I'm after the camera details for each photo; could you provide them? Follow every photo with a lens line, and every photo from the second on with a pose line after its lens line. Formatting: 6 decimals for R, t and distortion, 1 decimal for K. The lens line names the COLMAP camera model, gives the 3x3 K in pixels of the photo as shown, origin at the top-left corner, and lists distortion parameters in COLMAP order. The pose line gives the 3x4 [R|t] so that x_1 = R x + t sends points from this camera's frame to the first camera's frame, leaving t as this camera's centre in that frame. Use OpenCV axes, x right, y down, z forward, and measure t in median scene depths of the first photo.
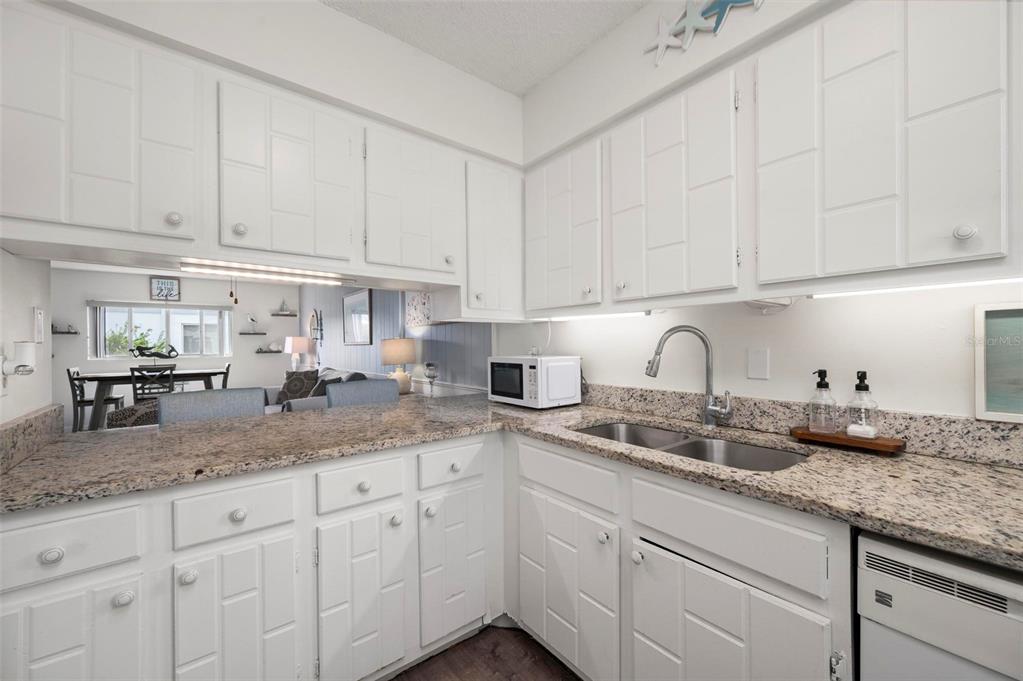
lens RADIAL K [[404.2, 0, 512.4], [0, 404.2, 346.4], [0, 0, 1]] dist [-0.000771, -0.000251]
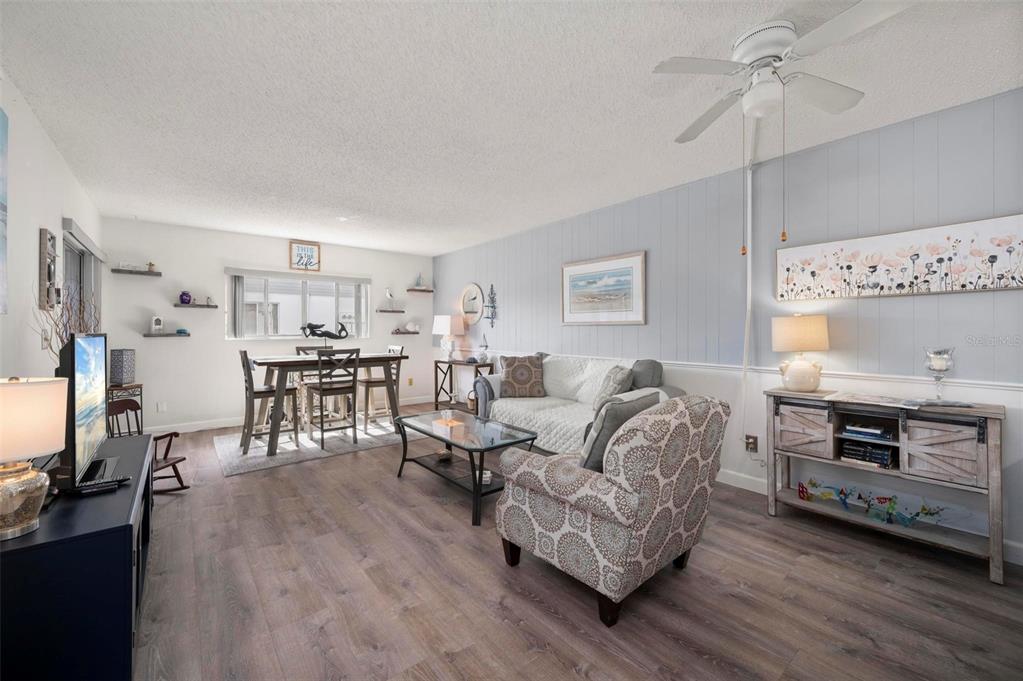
lens RADIAL K [[405.1, 0, 509.4], [0, 405.1, 330.5], [0, 0, 1]] dist [-0.000392, -0.000115]
pose [[0.999768, 0.012136, 0.017789, -1.556715], [-0.012097, 0.999924, -0.002262, 0.030344], [-0.017815, 0.002047, 0.999839, 0.525406]]
